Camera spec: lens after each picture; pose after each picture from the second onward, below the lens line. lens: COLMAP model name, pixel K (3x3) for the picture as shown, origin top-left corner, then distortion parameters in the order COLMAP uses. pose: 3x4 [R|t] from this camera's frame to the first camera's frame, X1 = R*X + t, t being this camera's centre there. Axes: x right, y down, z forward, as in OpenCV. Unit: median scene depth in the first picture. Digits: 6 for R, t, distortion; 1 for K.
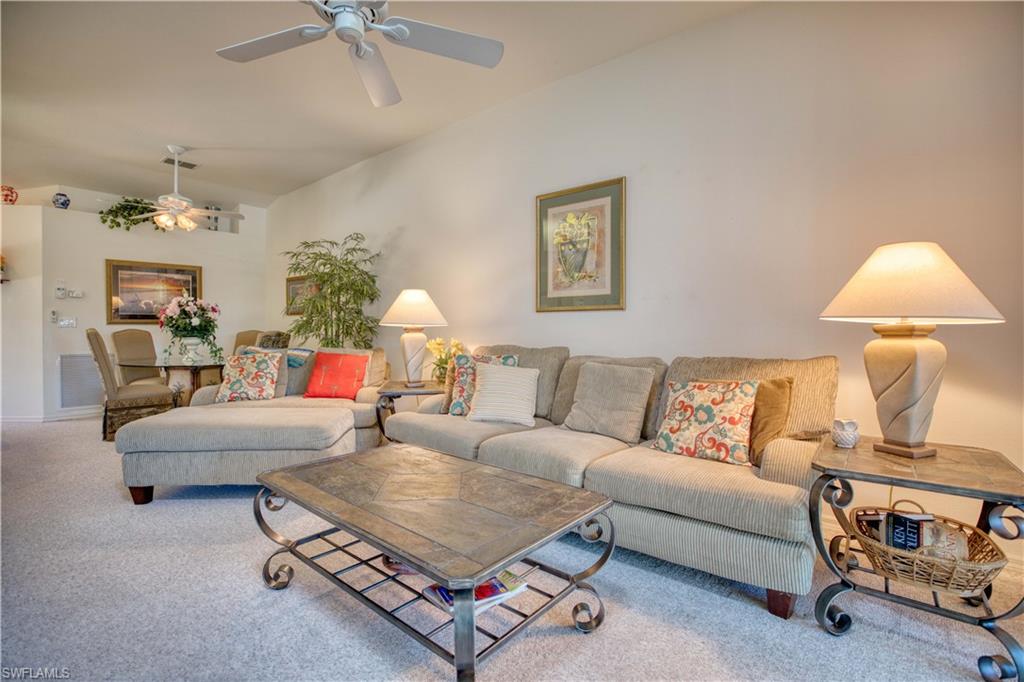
lens RADIAL K [[467.5, 0, 508.1], [0, 467.5, 338.9], [0, 0, 1]] dist [-0.003037, -0.000223]
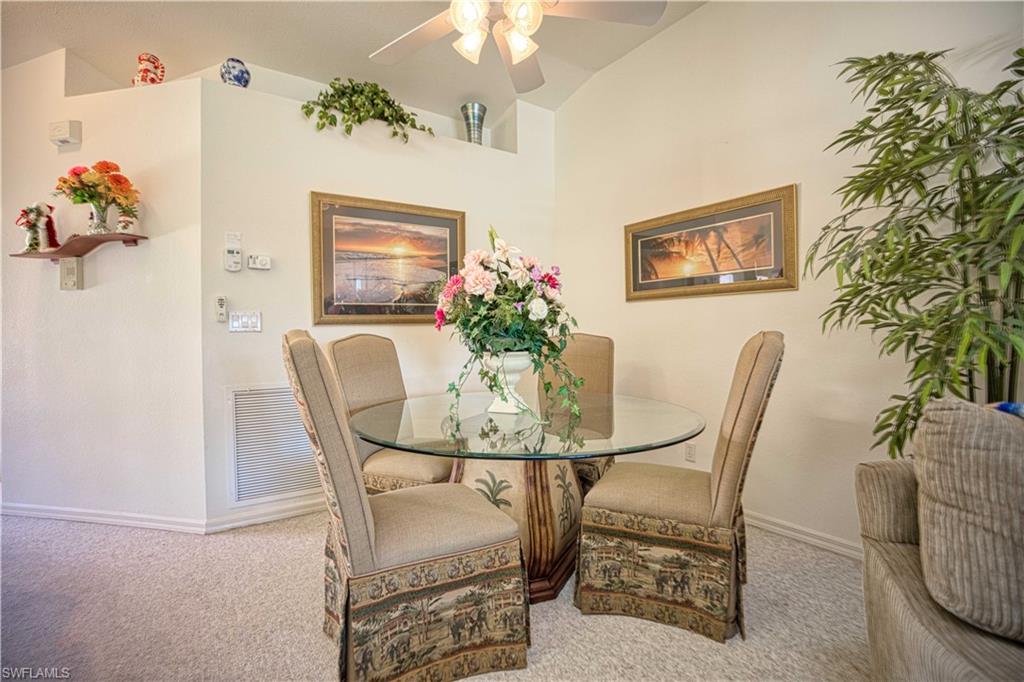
lens RADIAL K [[471.0, 0, 515.6], [0, 471.0, 340.5], [0, 0, 1]] dist [-0.017409, -0.000074]
pose [[0.968036, -0.013275, -0.250461, -0.557755], [0.010666, 0.999874, -0.011769, -0.008276], [0.250586, 0.008721, 0.968055, 0.605031]]
